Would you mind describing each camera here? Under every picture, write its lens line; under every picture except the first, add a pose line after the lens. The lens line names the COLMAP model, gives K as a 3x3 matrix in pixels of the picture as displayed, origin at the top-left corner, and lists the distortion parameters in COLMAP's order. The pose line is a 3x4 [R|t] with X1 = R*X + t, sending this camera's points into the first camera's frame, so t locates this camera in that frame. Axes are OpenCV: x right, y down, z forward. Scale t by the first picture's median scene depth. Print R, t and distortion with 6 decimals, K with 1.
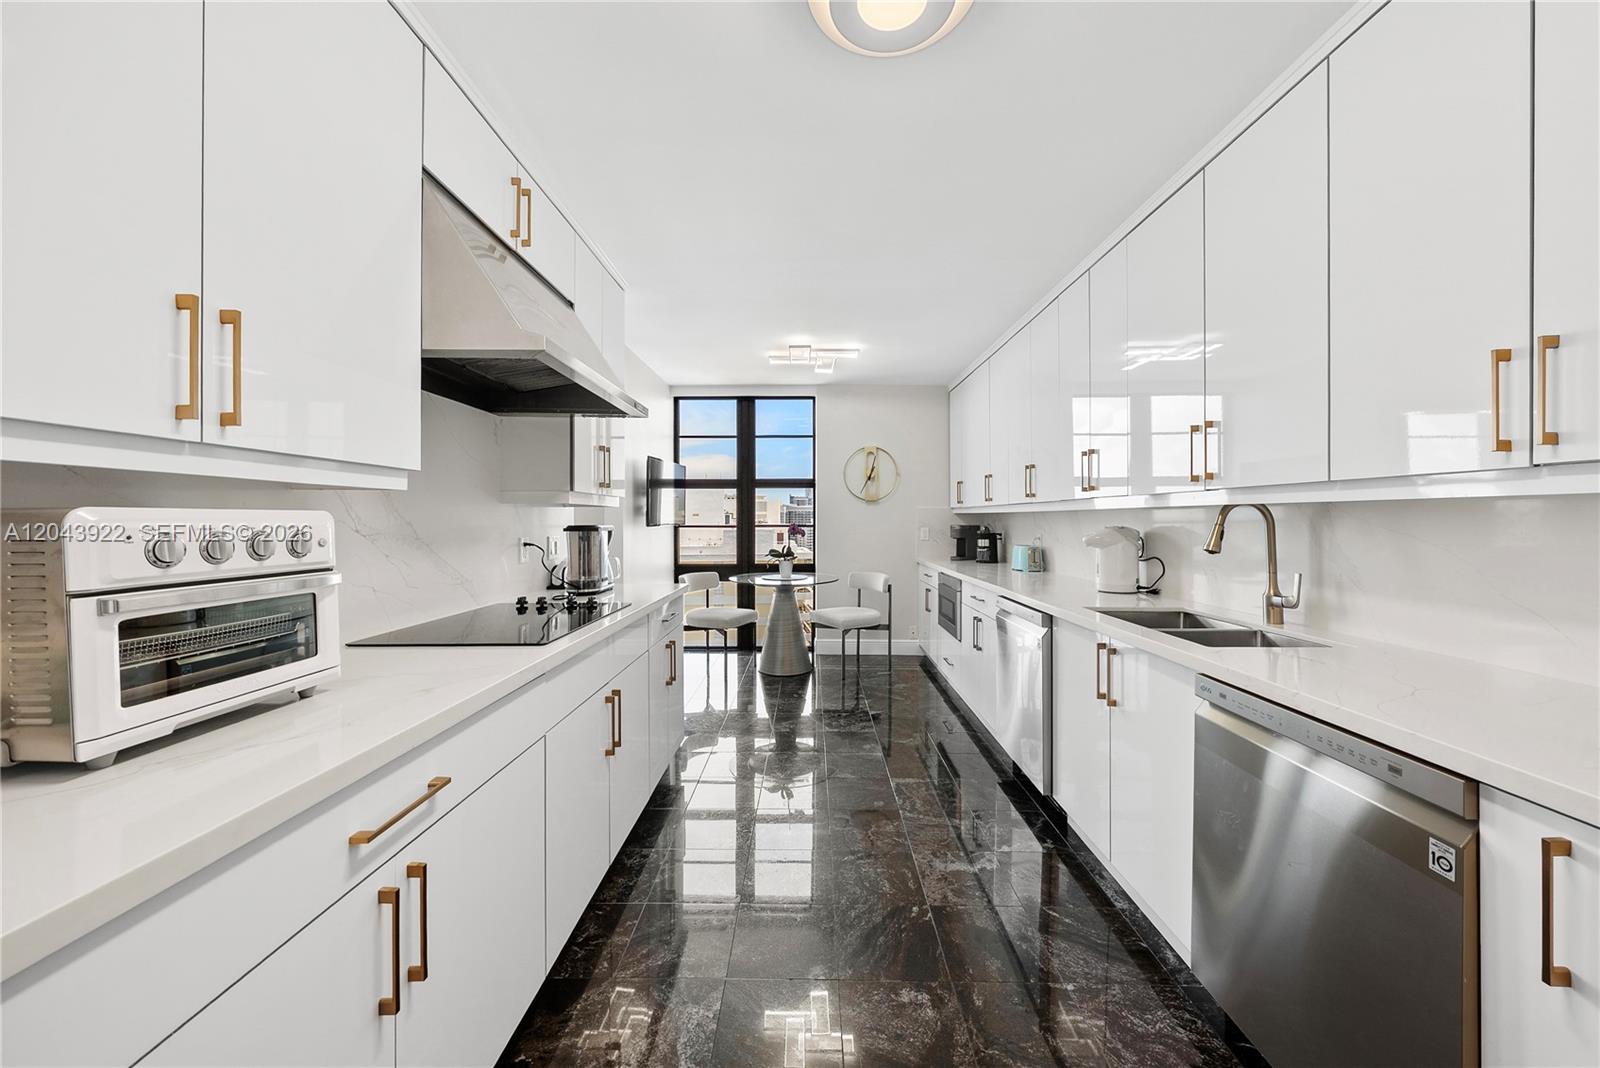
lens RADIAL K [[576.3, 0, 800.1], [0, 576.3, 516.1], [0, 0, 1]] dist [0.000107, 0.000003]
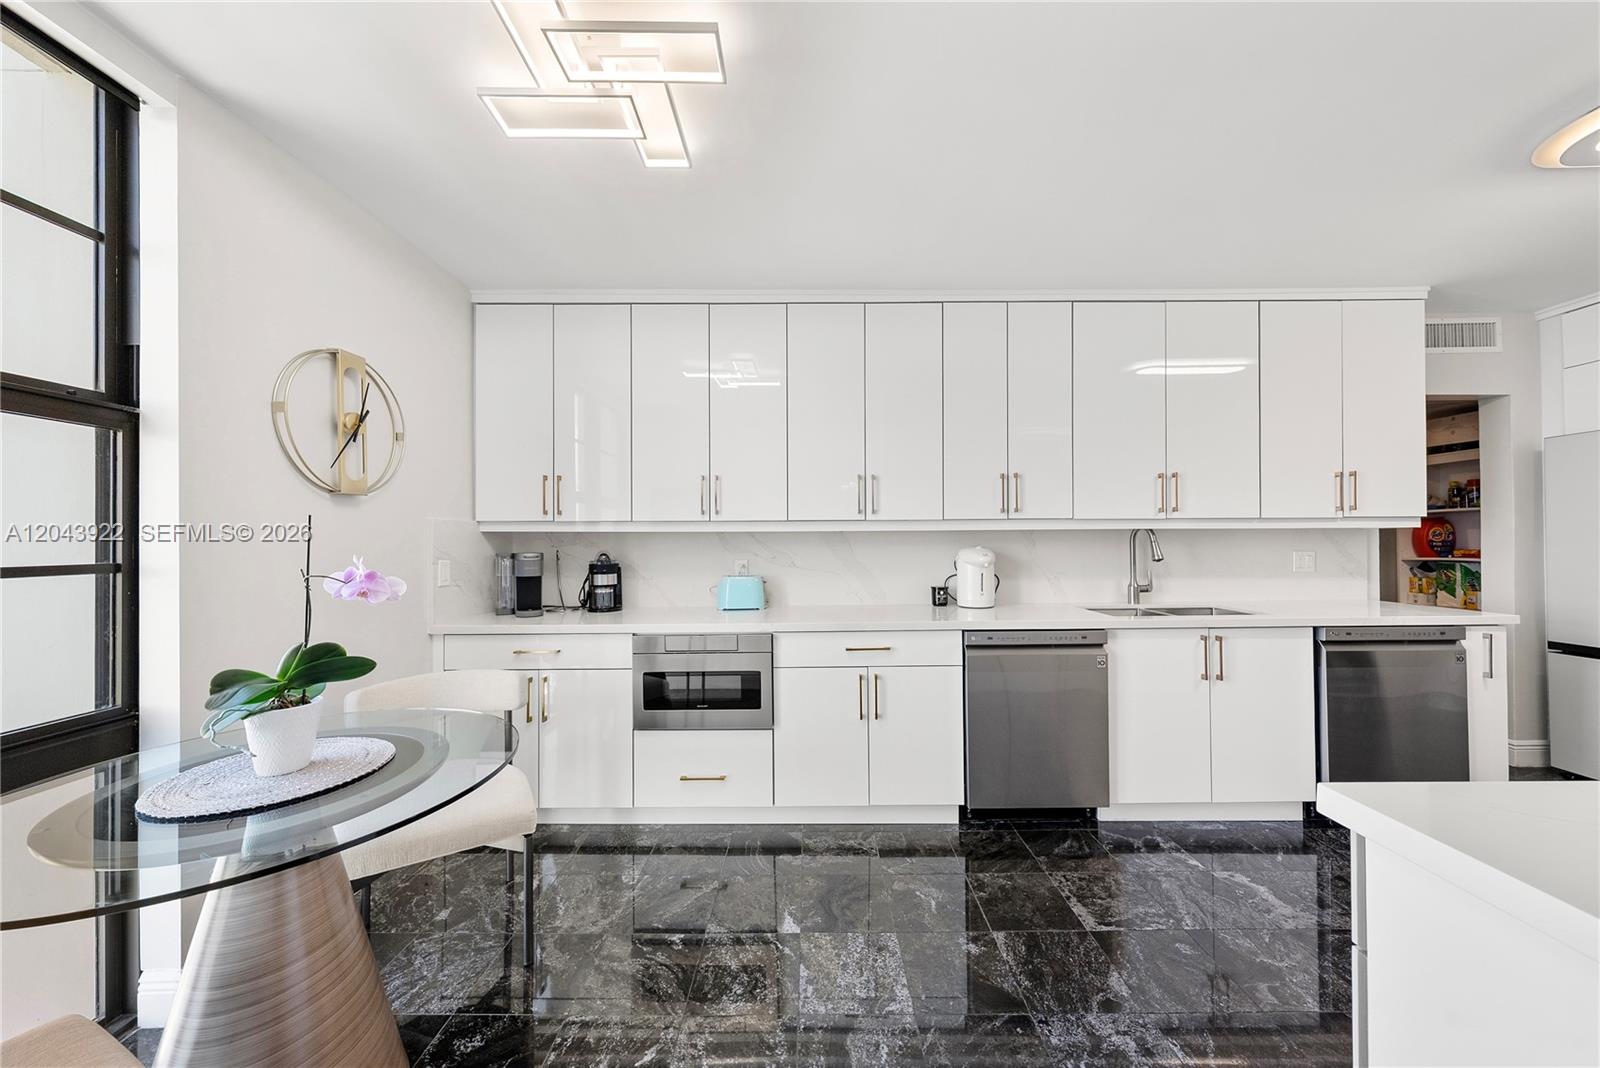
lens RADIAL K [[558.1, 0, 801.3], [0, 558.1, 537.0], [0, 0, 1]] dist [0.000751, 0.000074]
pose [[-0.026658, 0.004273, 0.999635, -0.362948], [-0.000089, 0.999991, -0.004277, 0.004310], [-0.999645, -0.000203, -0.026657, 1.020953]]
